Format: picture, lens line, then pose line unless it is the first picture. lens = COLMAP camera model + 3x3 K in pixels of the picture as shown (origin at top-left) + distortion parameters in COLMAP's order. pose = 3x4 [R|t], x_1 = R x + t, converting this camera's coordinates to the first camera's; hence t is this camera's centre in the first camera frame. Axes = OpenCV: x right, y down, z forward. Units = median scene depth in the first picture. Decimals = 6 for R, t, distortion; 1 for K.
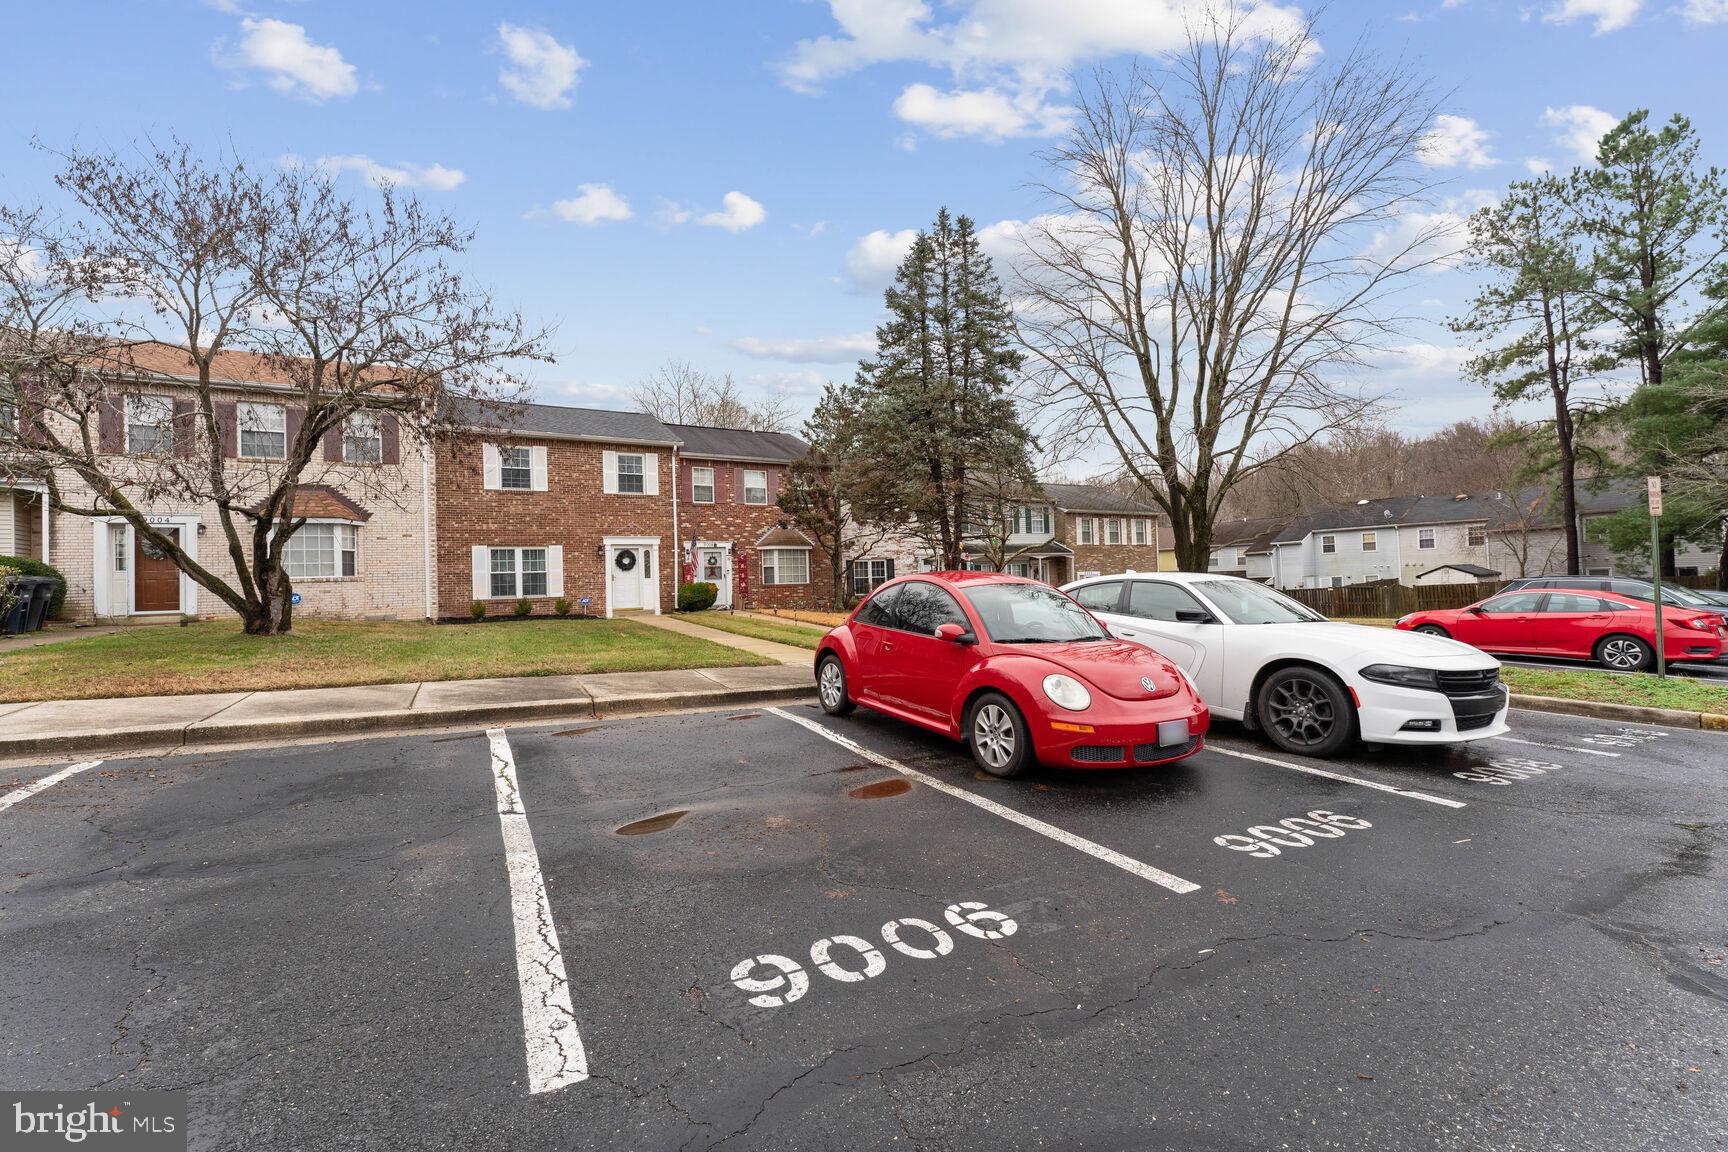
lens RADIAL K [[687.7, 0, 860.6], [0, 687.7, 560.2], [0, 0, 1]] dist [-0.002445, 0.000195]
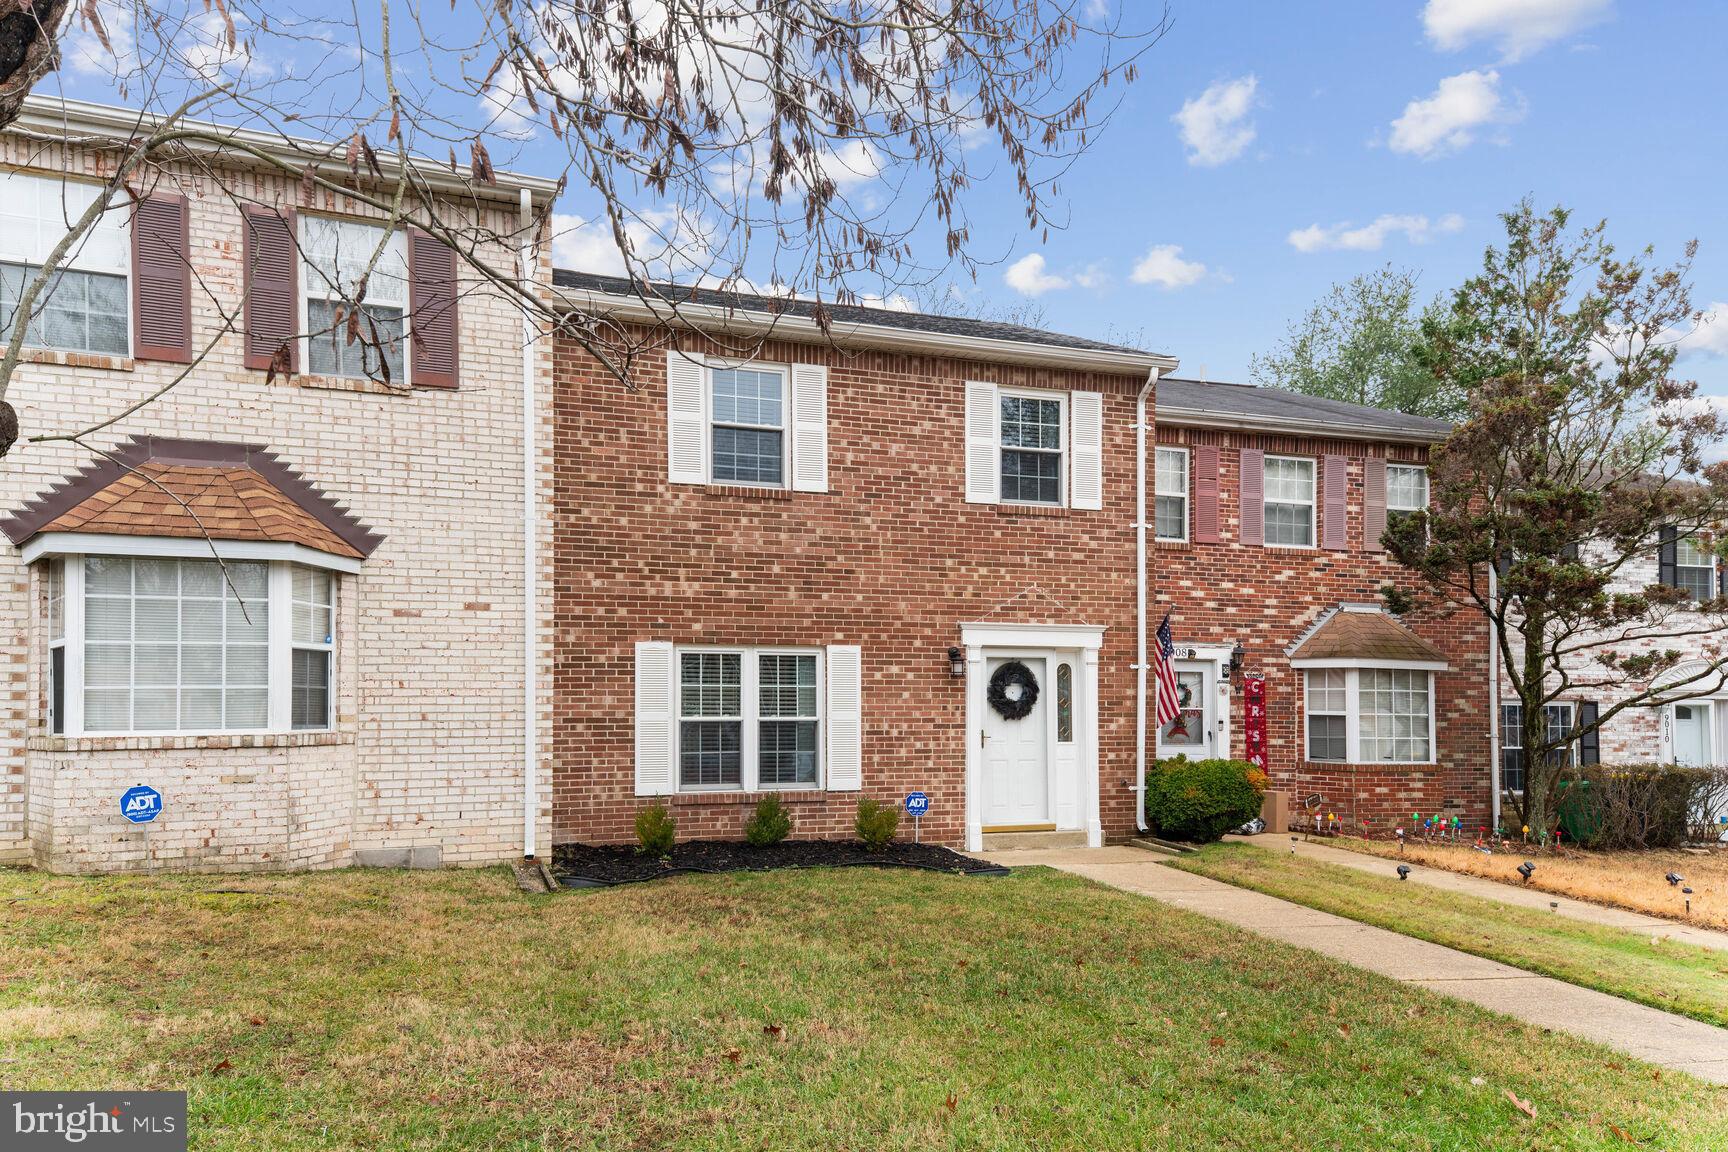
lens RADIAL K [[1080.0, 0, 850.0], [0, 1080.0, 688.9], [0, 0, 1]] dist [0.066867, 0.001403]
pose [[0.976118, 0.030465, -0.215094, -0.305233], [-0.027599, 0.999486, 0.016317, -0.008036], [0.215481, -0.009991, 0.976457, 0.433747]]
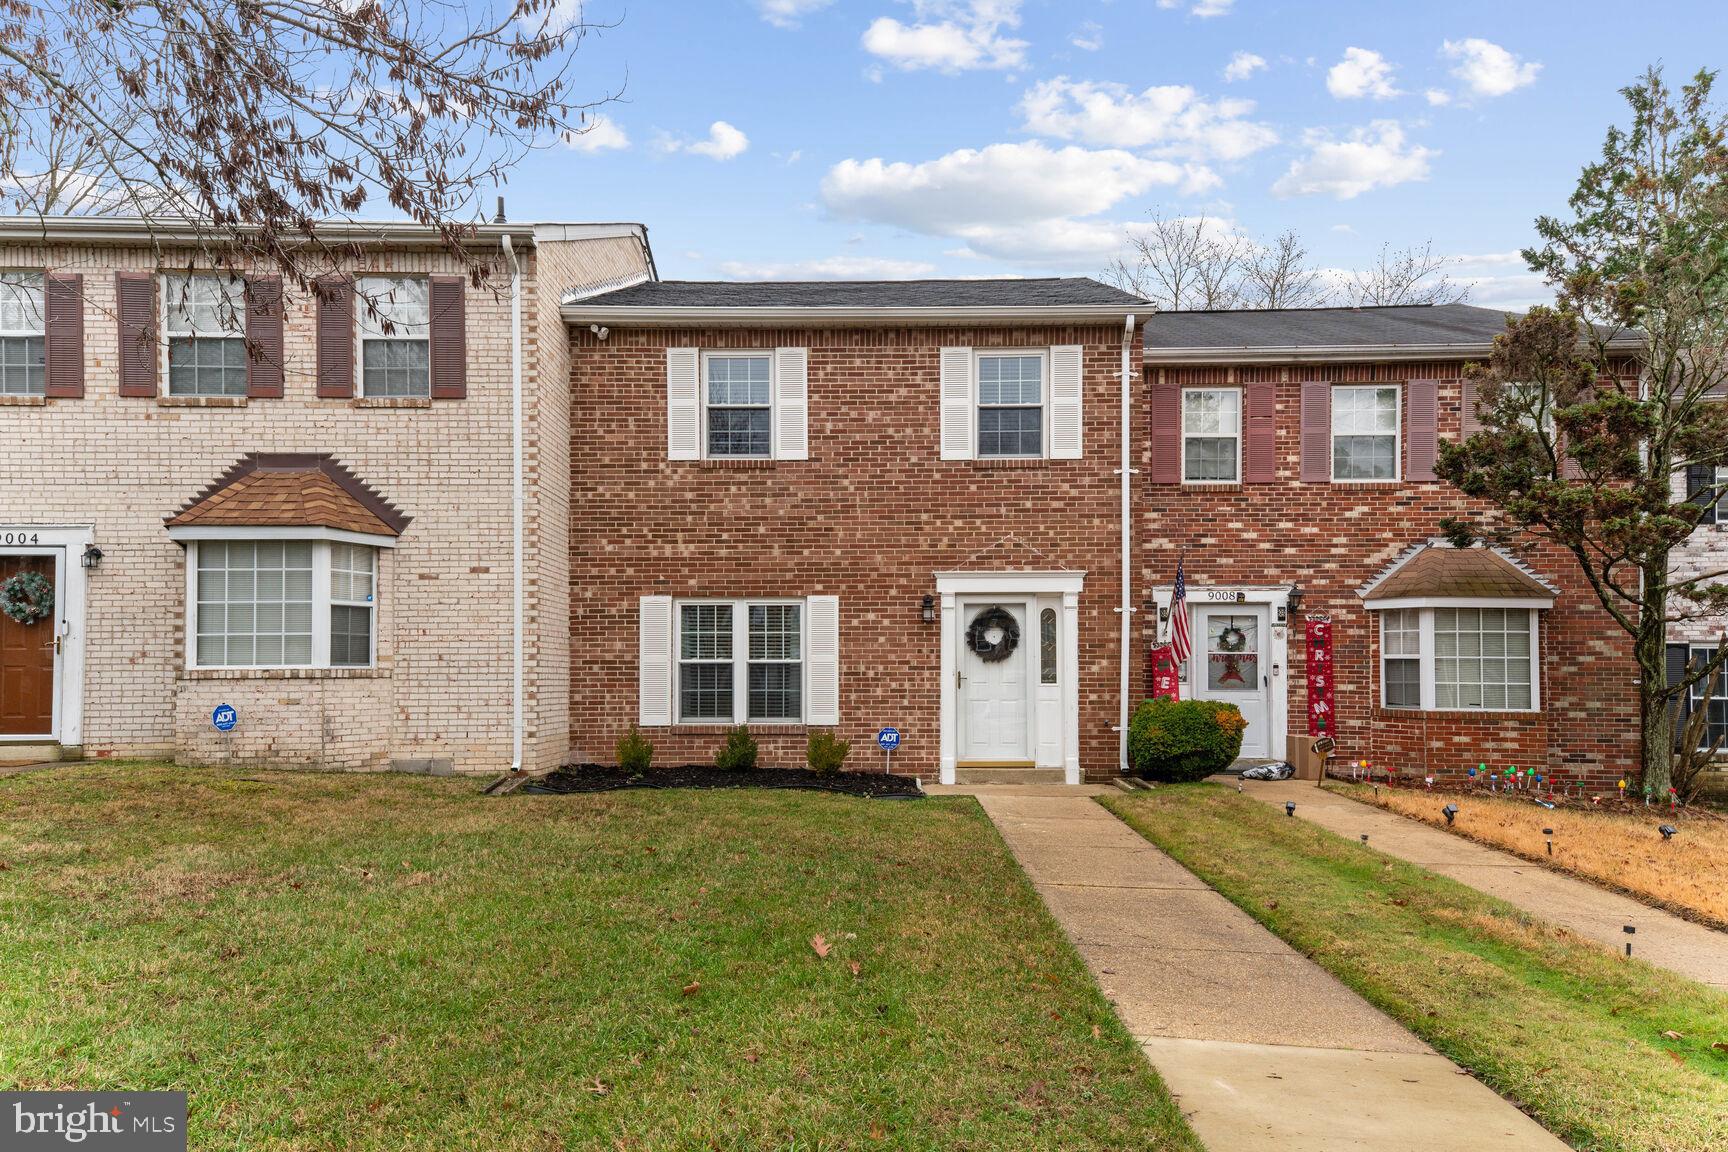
lens RADIAL K [[1080.0, 0, 879.9], [0, 1080.0, 654.7], [0, 0, 1]] dist [0.066867, 0.001403]
pose [[0.859614, 0.023714, -0.510393, -0.090938], [-0.012773, 0.999608, 0.024932, -0.003224], [0.510784, -0.014913, 0.859580, 0.457086]]
